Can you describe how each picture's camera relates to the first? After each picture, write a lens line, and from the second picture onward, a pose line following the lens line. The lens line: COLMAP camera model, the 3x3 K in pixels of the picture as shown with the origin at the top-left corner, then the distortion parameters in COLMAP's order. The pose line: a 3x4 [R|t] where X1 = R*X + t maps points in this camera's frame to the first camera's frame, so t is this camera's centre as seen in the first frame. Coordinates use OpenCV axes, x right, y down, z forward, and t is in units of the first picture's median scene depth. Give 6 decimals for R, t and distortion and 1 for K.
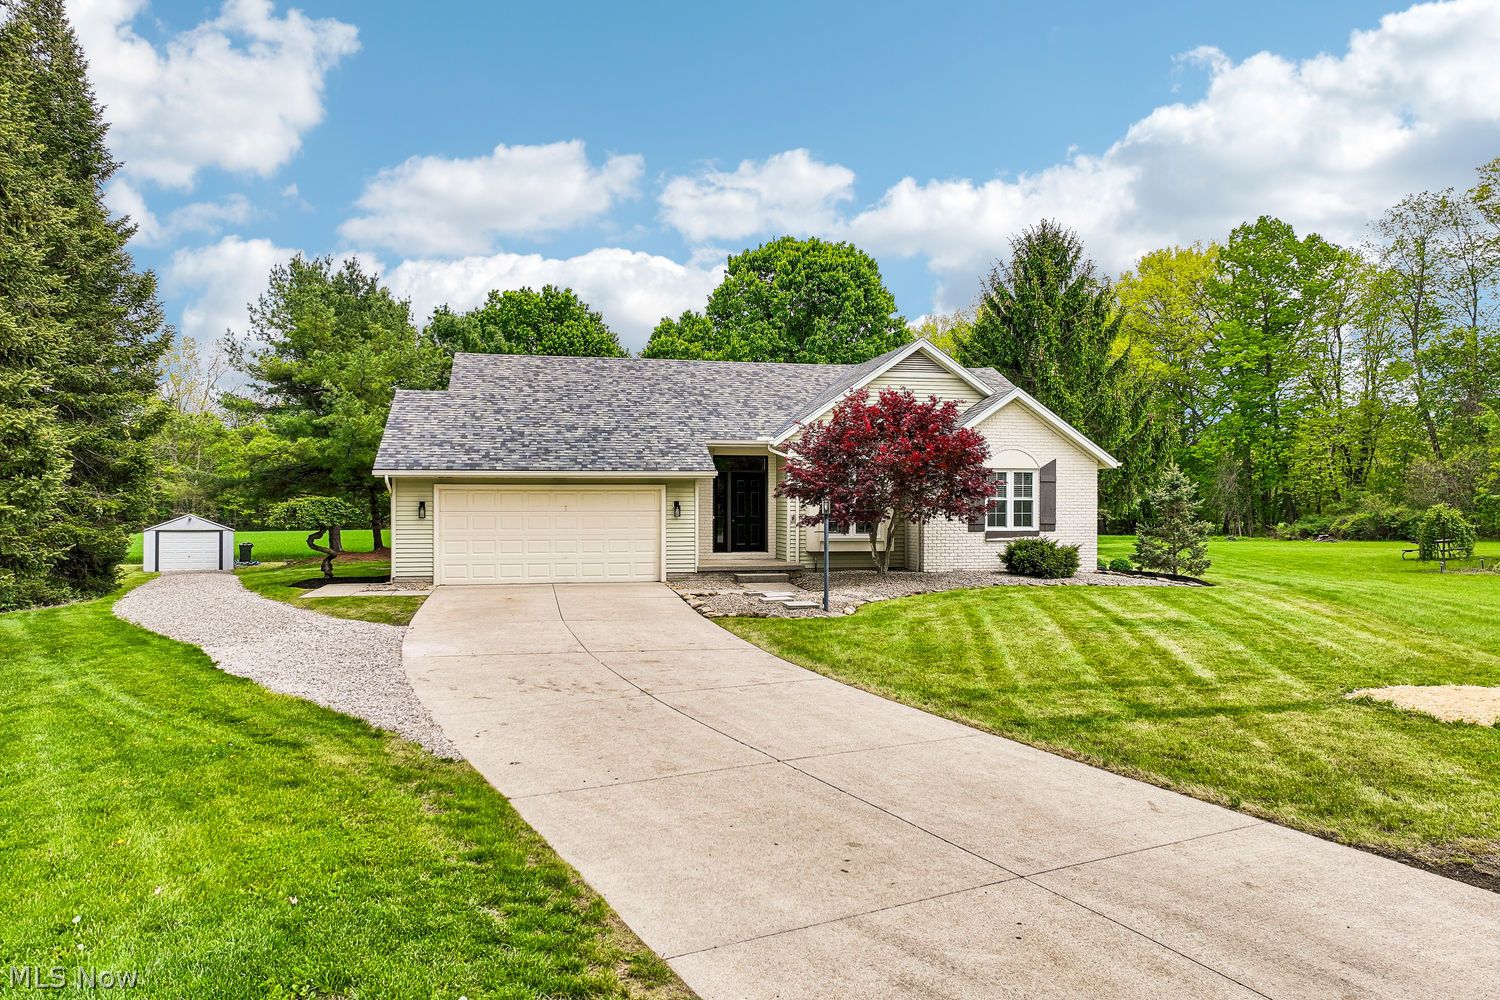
lens RADIAL K [[1057.0, 0, 749.1], [0, 1057.0, 501.1], [0, 0, 1]] dist [0.004825, 0.000326]
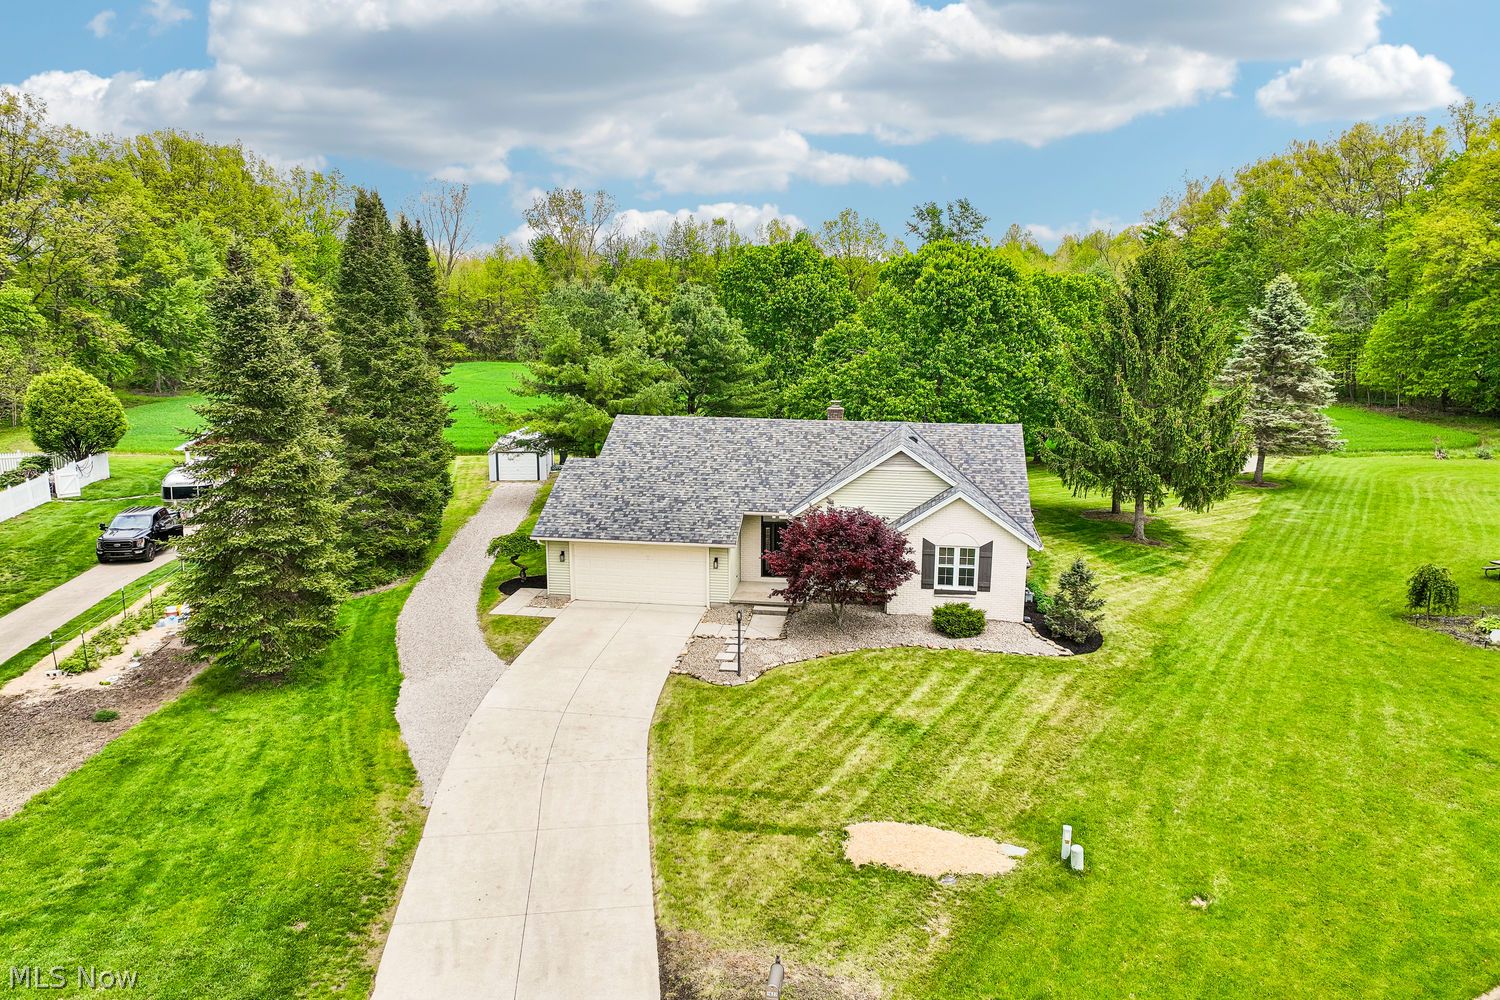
lens RADIAL K [[1057.0, 0, 748.7], [0, 1057.0, 499.2], [0, 0, 1]] dist [0.004825, 0.000326]
pose [[0.933983, 0.079618, -0.348334, 0.466892], [-0.006295, 0.978375, 0.206744, -0.371534], [0.357262, -0.190902, 0.914287, -0.341257]]
